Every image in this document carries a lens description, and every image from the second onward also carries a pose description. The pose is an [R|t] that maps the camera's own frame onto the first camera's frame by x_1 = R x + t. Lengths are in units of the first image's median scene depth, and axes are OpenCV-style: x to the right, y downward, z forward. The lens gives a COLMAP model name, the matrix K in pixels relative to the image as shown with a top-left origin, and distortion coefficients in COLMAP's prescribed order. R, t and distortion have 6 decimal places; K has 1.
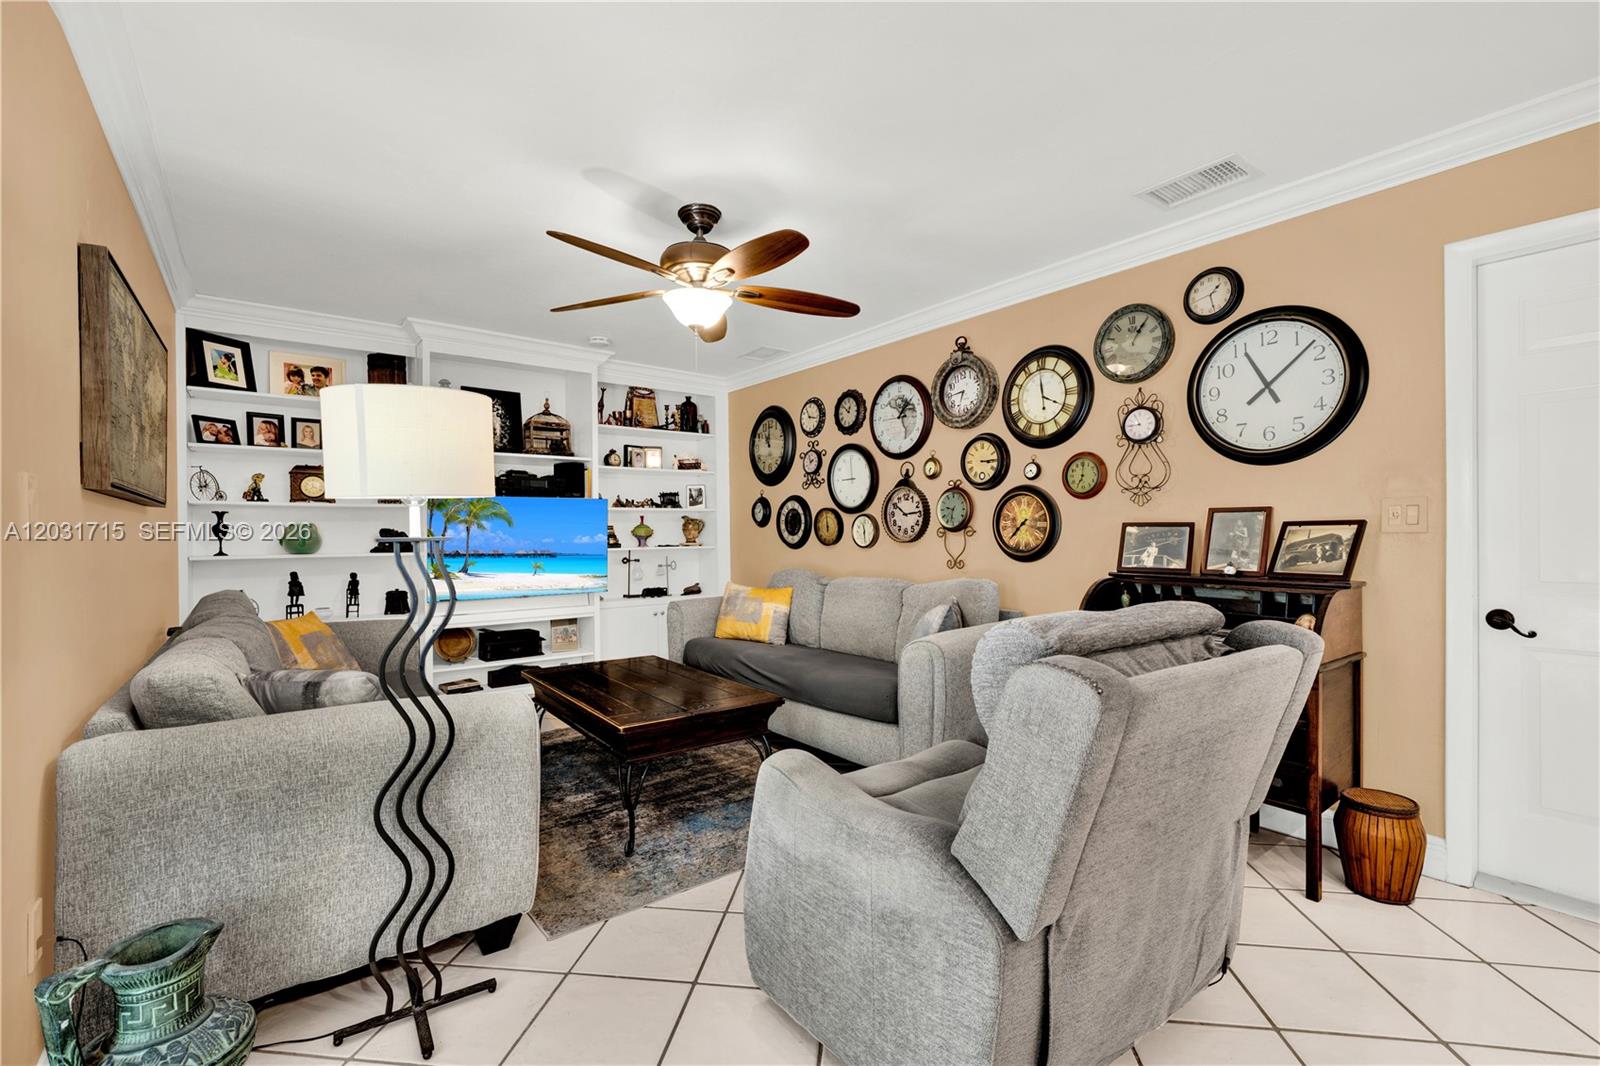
lens RADIAL K [[697.0, 0, 805.2], [0, 697.0, 535.5], [0, 0, 1]] dist [0.001281, -0.000108]
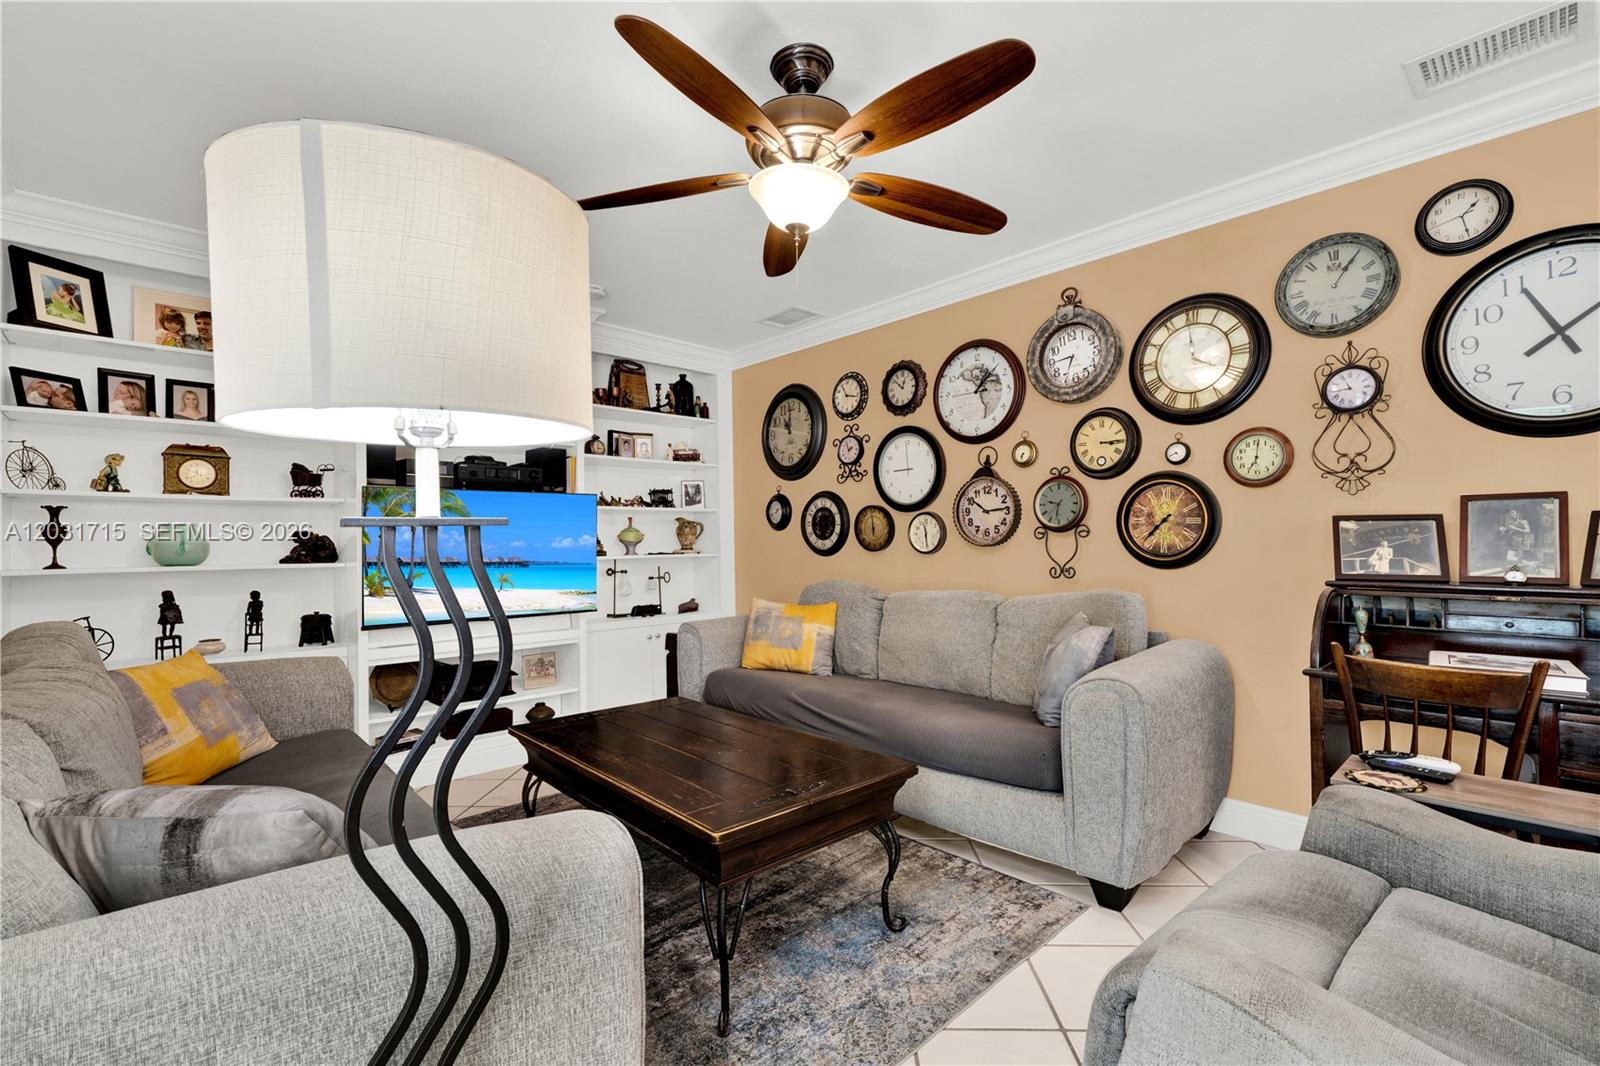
lens RADIAL K [[709.2, 0, 806.6], [0, 709.2, 536.1], [0, 0, 1]] dist [0.000352, 0.000651]
pose [[0.995683, -0.003194, 0.092767, -0.146362], [0.004490, 0.999895, -0.013768, 0.008934], [-0.092713, 0.014125, 0.995593, 0.212087]]
